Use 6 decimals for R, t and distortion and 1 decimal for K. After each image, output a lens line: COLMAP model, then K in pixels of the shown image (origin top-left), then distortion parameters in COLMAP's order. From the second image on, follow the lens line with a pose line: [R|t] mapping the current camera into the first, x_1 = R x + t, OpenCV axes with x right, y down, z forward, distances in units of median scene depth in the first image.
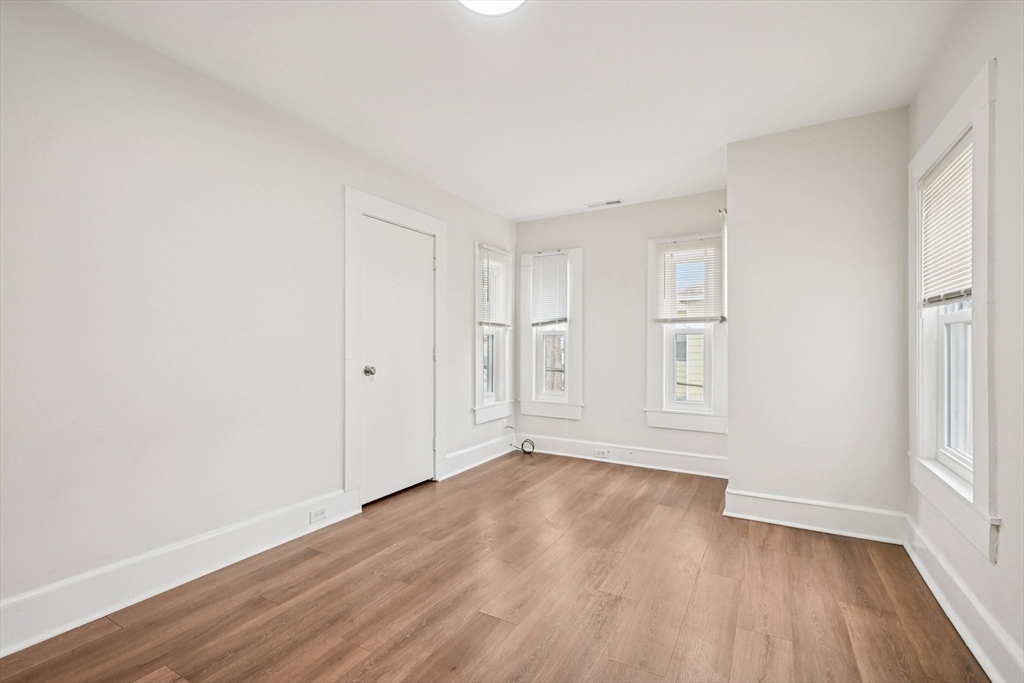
lens RADIAL K [[458.9, 0, 509.8], [0, 458.9, 341.3], [0, 0, 1]] dist [0.001476, -0.001157]
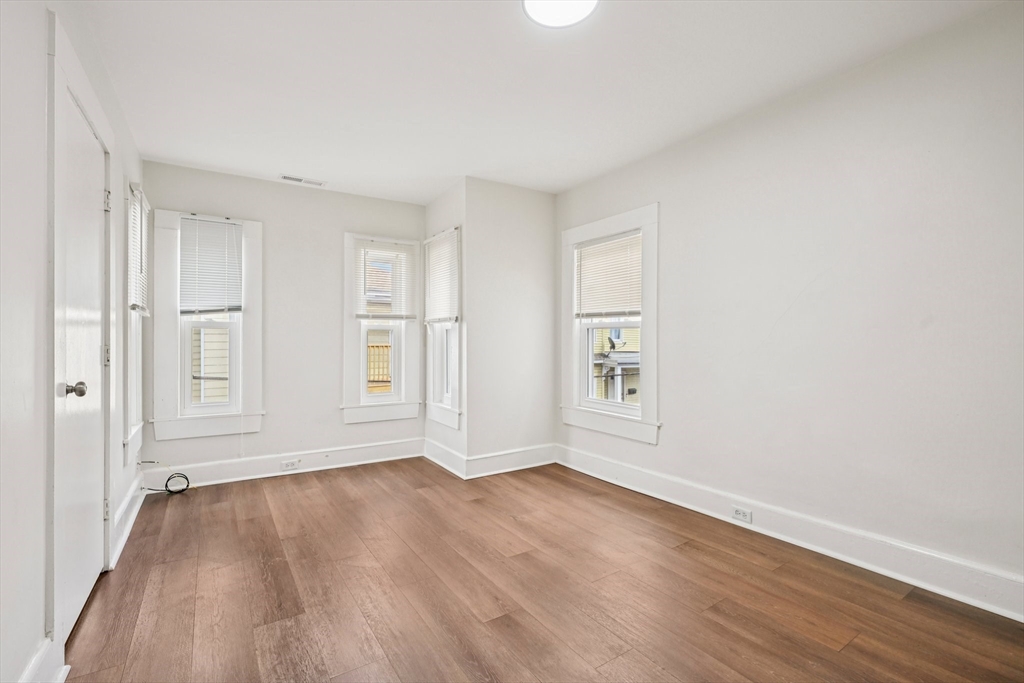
lens RADIAL K [[458.9, 0, 518.6], [0, 458.9, 338.0], [0, 0, 1]] dist [0.001476, -0.001157]
pose [[0.445932, 0.005306, 0.895051, -0.433956], [-0.006662, 0.999974, -0.002610, 0.003294], [-0.895042, -0.004799, 0.445956, 0.254049]]
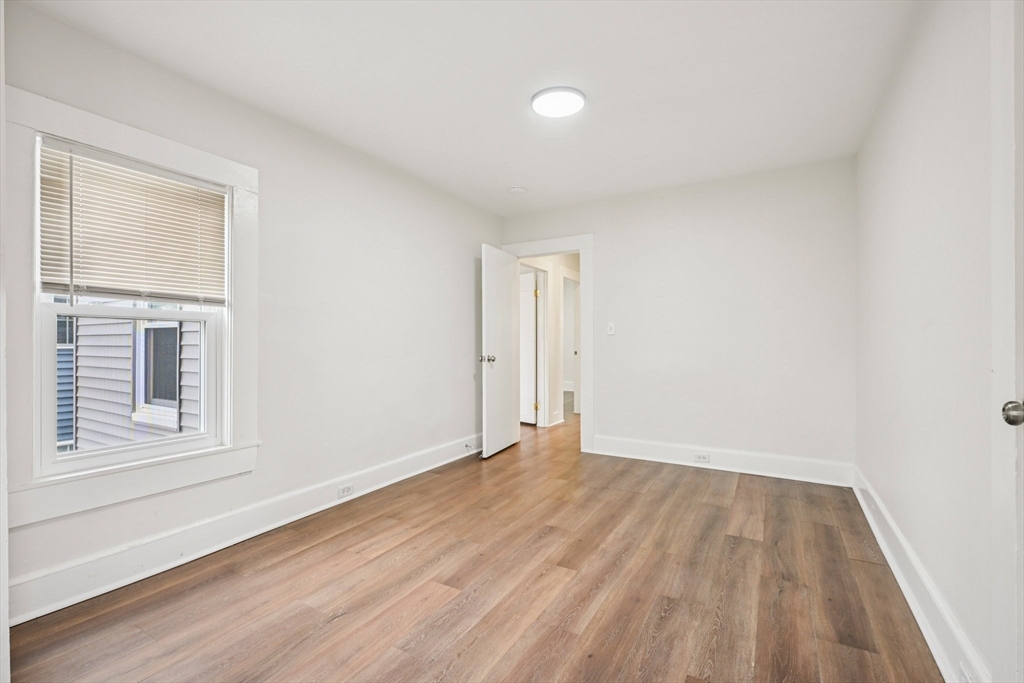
lens RADIAL K [[458.9, 0, 505.2], [0, 458.9, 342.0], [0, 0, 1]] dist [0.001476, -0.001157]
pose [[-0.999785, 0.000257, 0.020743, 0.043386], [0.000055, 0.999953, -0.009728, 0.013301], [-0.020744, -0.009724, -0.999738, 1.060355]]
